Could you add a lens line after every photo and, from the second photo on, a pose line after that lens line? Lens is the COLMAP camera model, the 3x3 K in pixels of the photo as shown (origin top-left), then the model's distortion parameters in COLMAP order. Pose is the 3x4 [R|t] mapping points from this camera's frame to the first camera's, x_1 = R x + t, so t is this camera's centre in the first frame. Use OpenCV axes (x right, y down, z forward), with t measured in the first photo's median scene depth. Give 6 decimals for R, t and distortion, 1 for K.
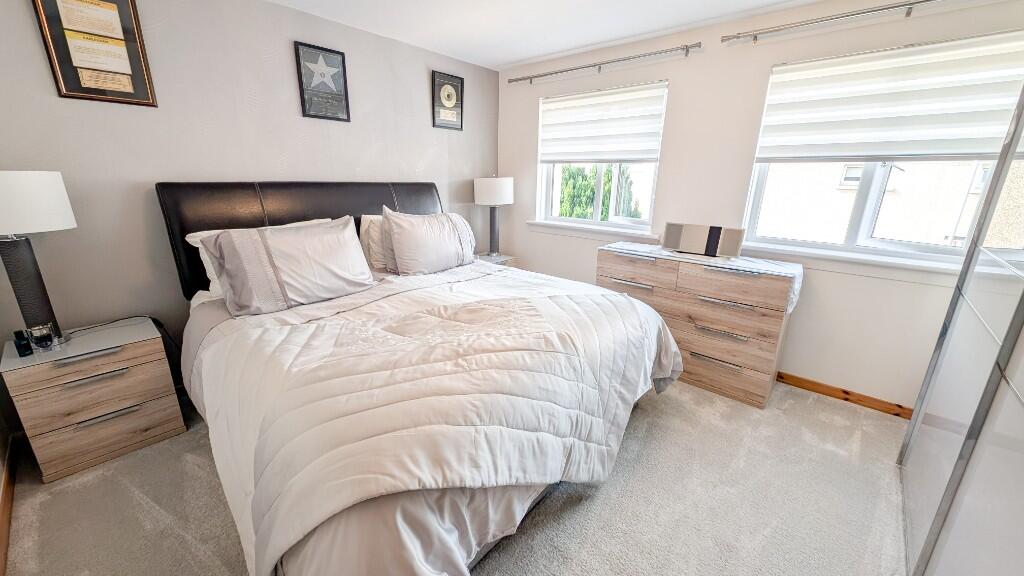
lens RADIAL K [[381.9, 0, 513.5], [0, 381.9, 286.8], [0, 0, 1]] dist [0.011217, -0.006126]
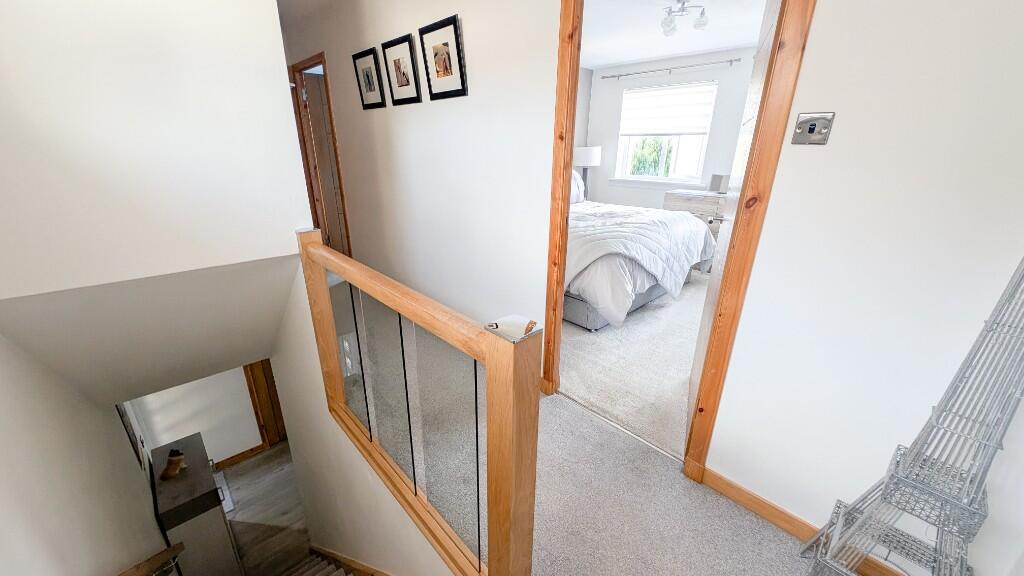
lens RADIAL K [[381.9, 0, 513.5], [0, 381.9, 286.8], [0, 0, 1]] dist [0.011217, -0.006126]
pose [[0.996937, 0.018949, -0.075882, -0.239529], [-0.013837, 0.997635, 0.067330, 0.166068], [0.076978, -0.066074, 0.994841, -0.551779]]
